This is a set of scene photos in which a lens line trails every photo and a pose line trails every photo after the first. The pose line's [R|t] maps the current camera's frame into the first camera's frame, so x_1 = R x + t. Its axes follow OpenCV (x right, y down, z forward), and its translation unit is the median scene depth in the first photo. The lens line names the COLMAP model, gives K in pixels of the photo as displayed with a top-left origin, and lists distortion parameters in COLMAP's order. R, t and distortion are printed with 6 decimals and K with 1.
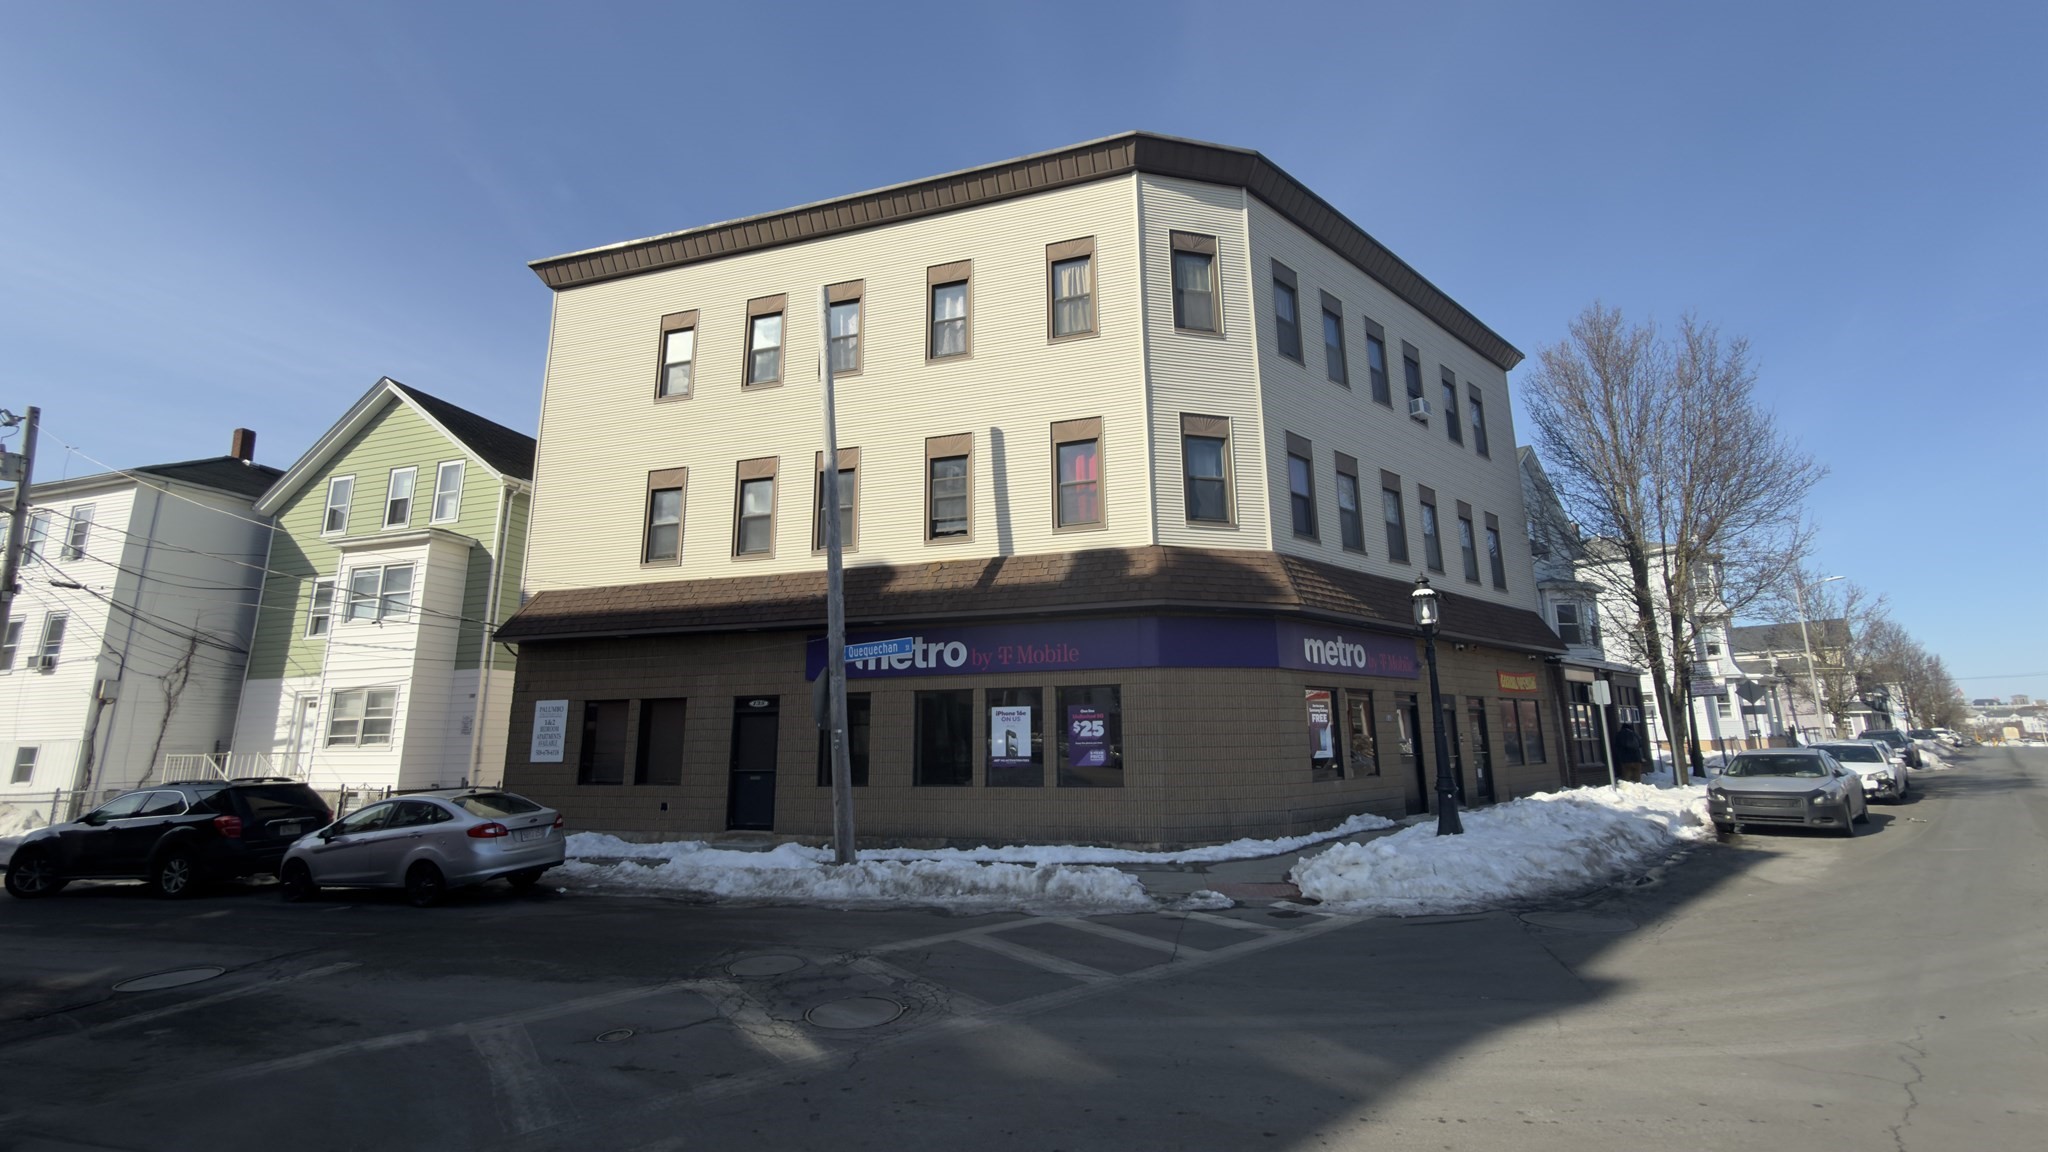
lens RADIAL K [[809.6, 0, 1029.3], [0, 809.6, 564.8], [0, 0, 1]] dist [0.002268, -0.000622]
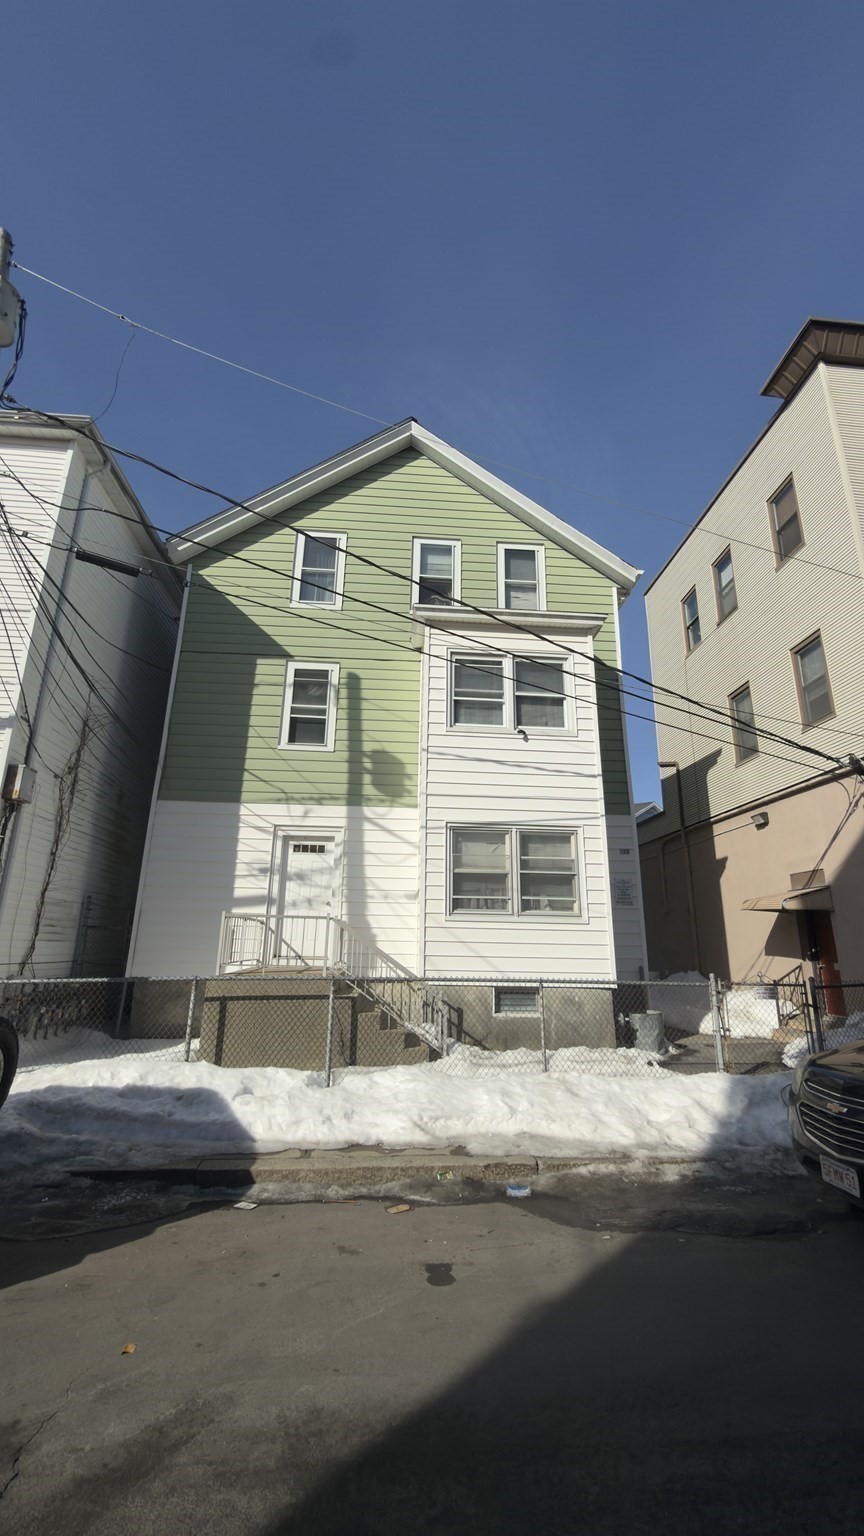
lens RADIAL K [[607.2, 0, 427.6], [0, 607.2, 767.0], [0, 0, 1]] dist [0.002268, -0.000622]
pose [[0.942399, 0.122809, 0.311129, -1.706362], [-0.103311, 0.991550, -0.078459, 0.246037], [-0.318135, 0.041797, 0.947124, 0.894935]]
